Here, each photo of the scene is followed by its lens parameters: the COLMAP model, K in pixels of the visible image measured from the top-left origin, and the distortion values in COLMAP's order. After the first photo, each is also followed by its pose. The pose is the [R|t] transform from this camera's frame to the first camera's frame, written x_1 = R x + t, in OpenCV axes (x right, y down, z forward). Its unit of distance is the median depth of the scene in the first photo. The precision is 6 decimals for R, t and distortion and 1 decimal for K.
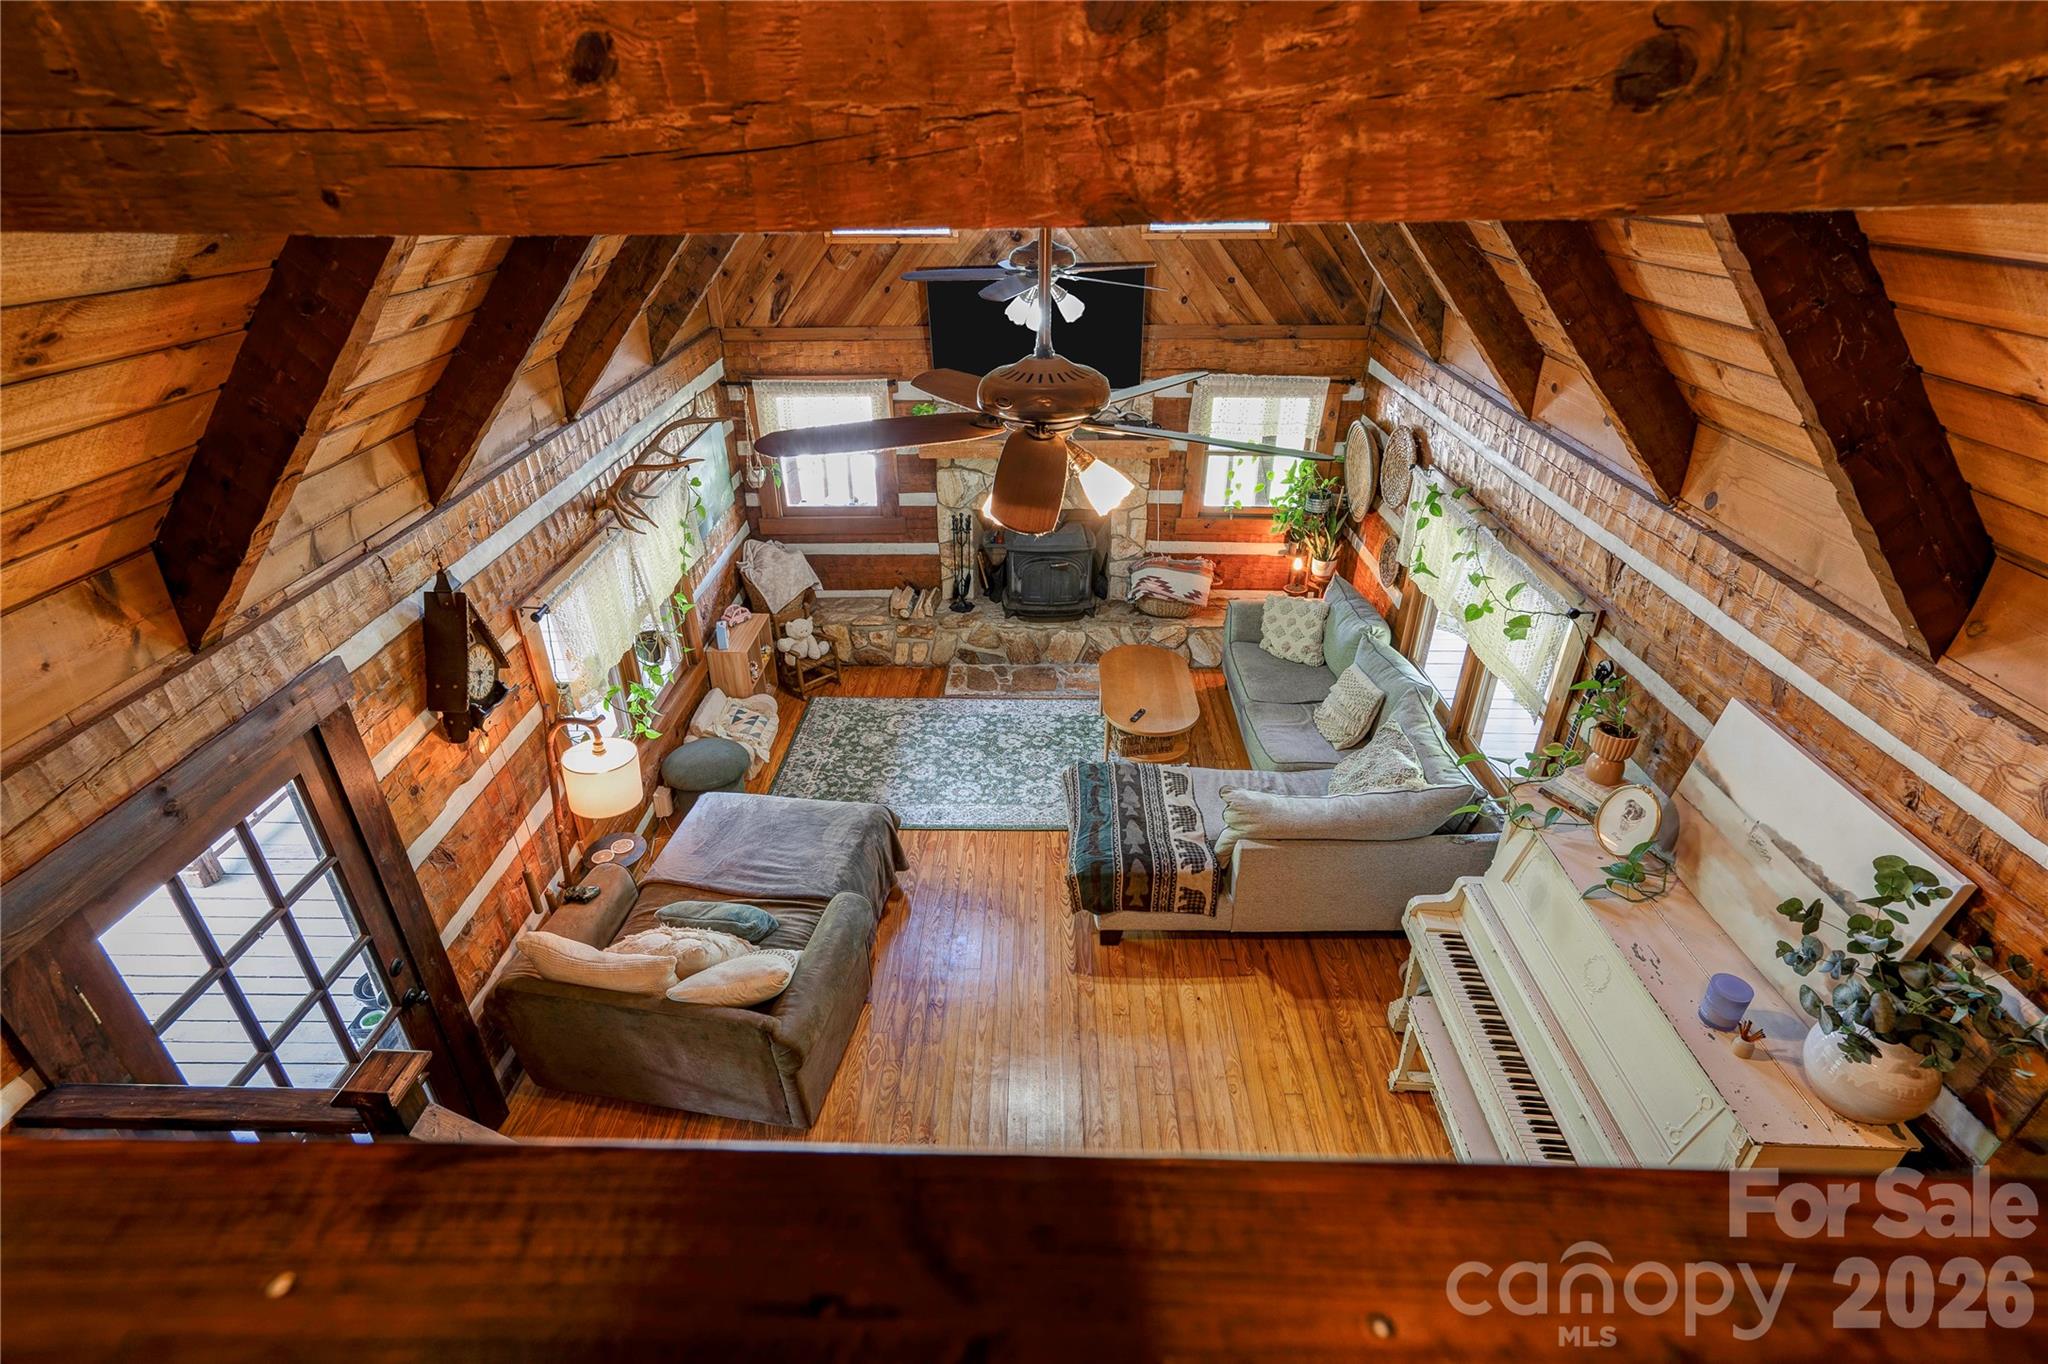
lens RADIAL K [[967.0, 0, 1018.5], [0, 967.0, 677.4], [0, 0, 1]] dist [0.000122, 0.021275]
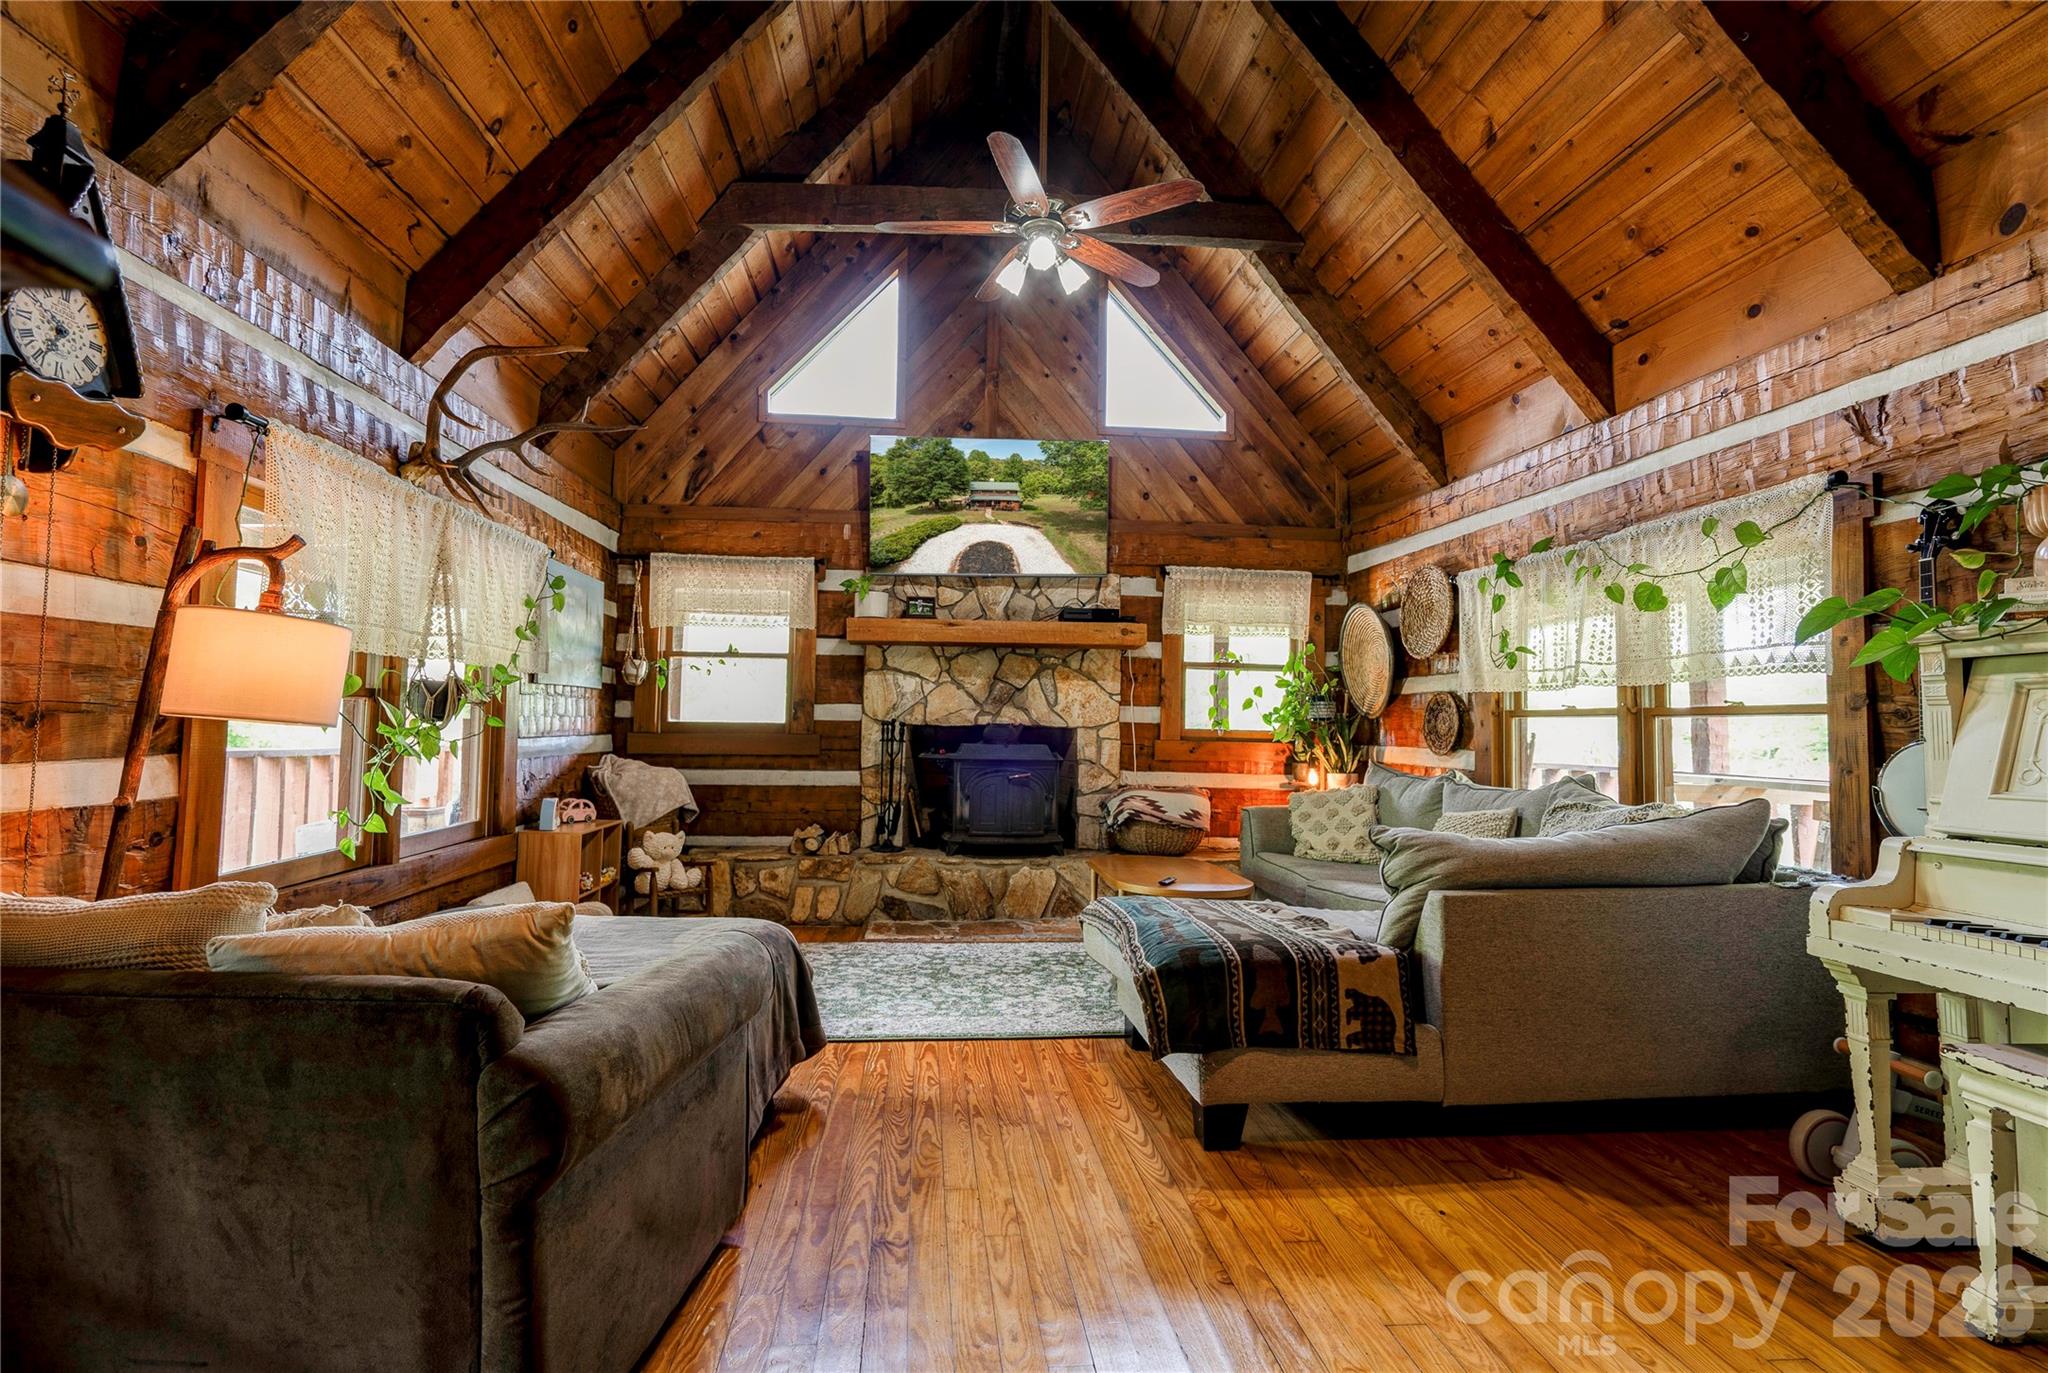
lens RADIAL K [[955.8, 0, 1007.1], [0, 955.8, 682.6], [0, 0, 1]] dist [-0.001990, 0.012213]
pose [[0.993279, 0.025207, 0.112966, -0.059871], [0.038973, 0.846166, -0.531493, 0.241966], [-0.108985, 0.532324, 0.839496, 0.333069]]
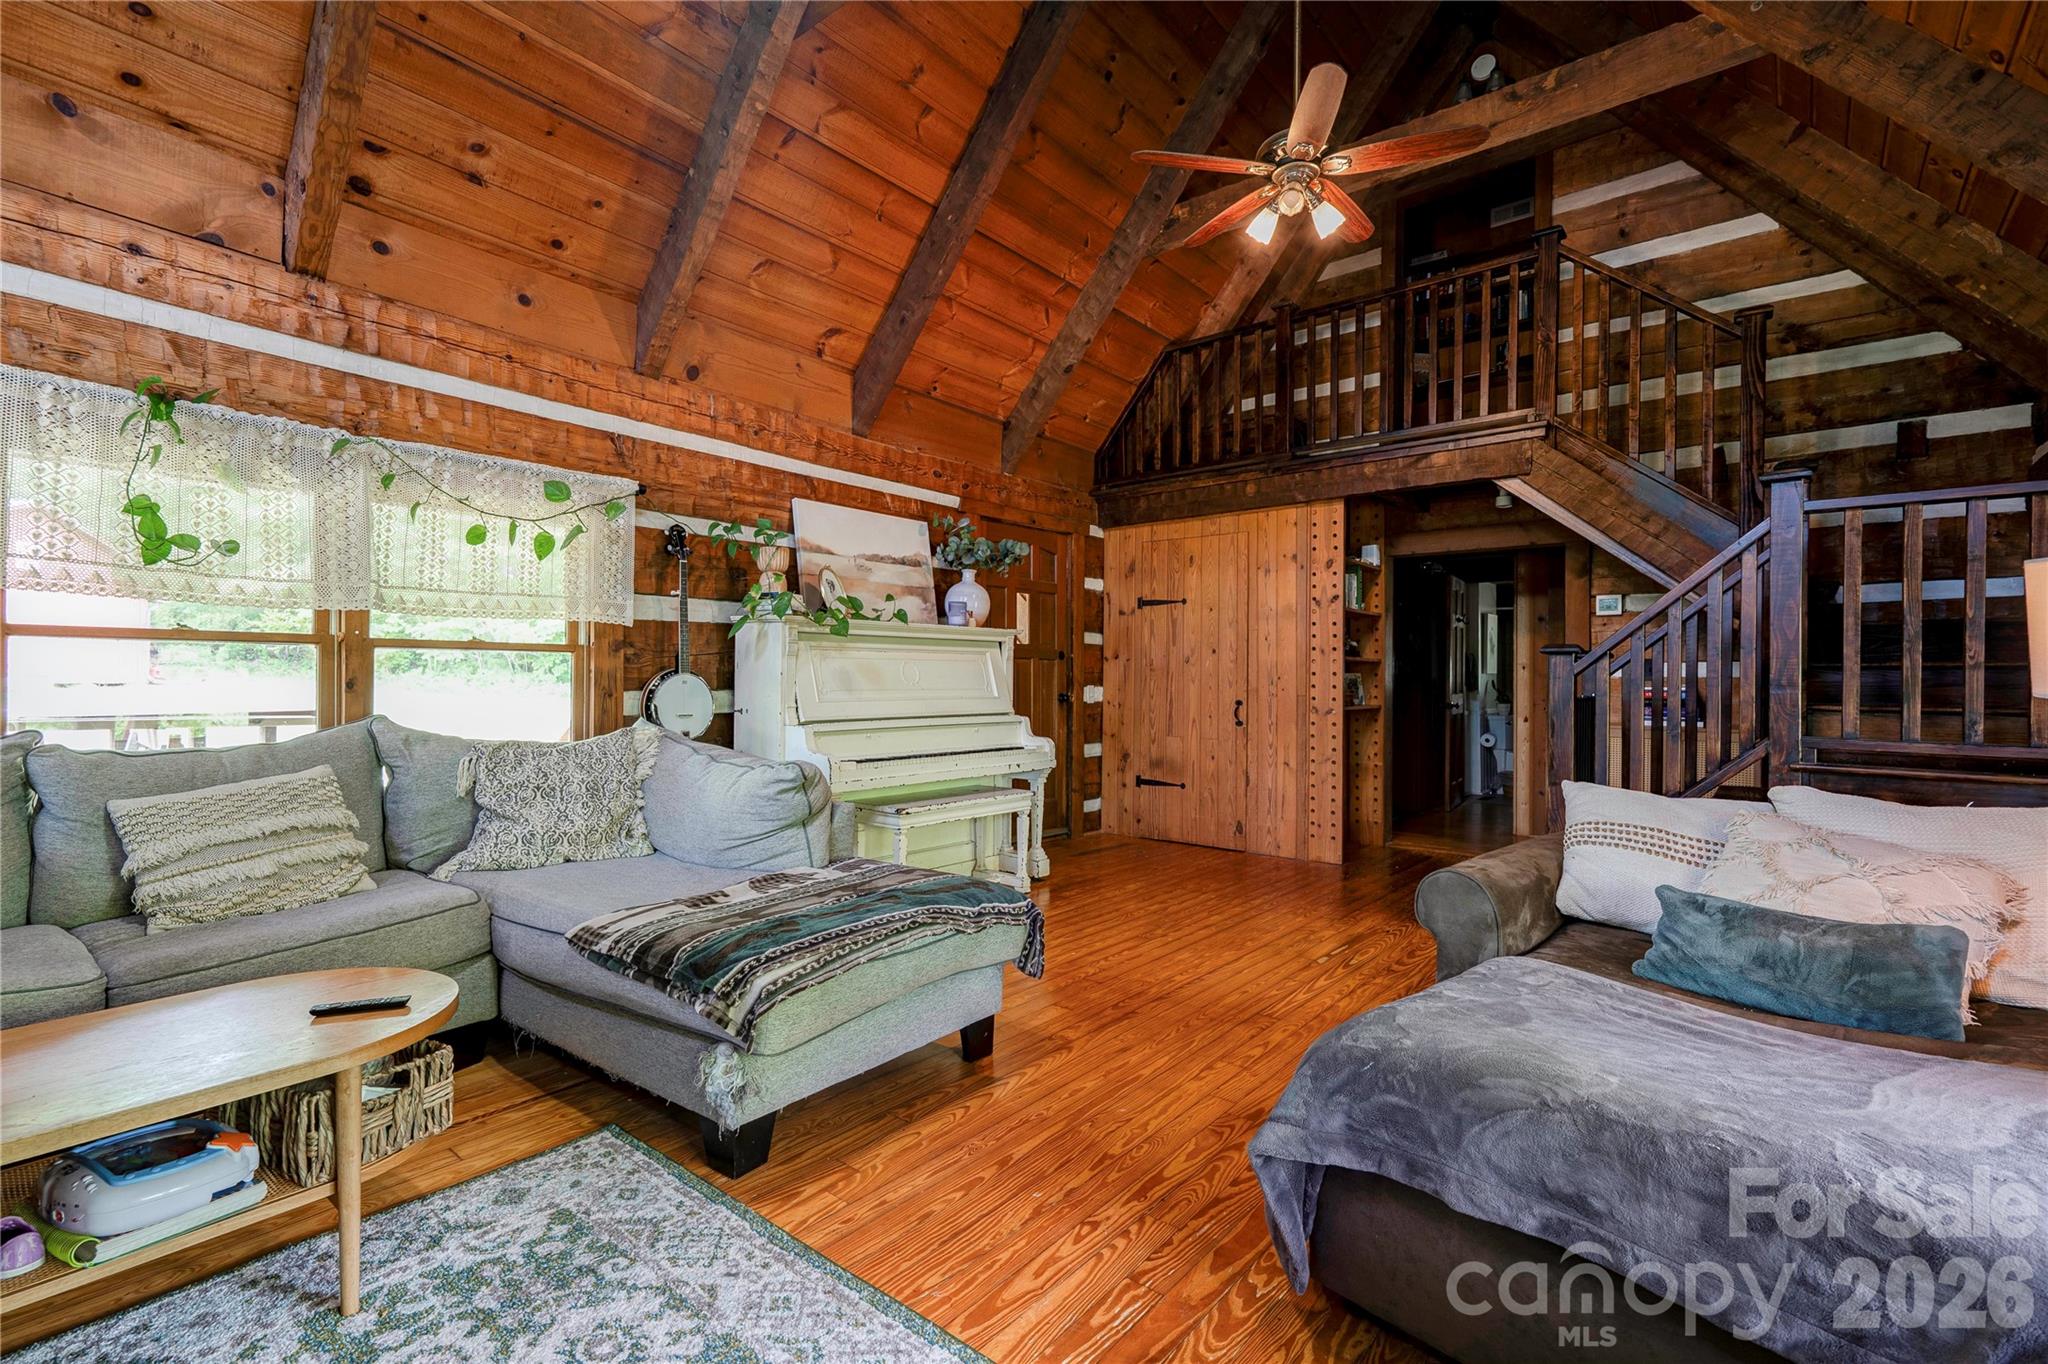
lens RADIAL K [[943.6, 0, 1016.8], [0, 943.6, 678.2], [0, 0, 1]] dist [-0.004200, 0.019624]
pose [[-0.792890, 0.000289, 0.609365, -0.191538], [0.293379, 0.876655, 0.381321, -0.088617], [-0.534092, 0.481120, -0.695175, 0.924920]]
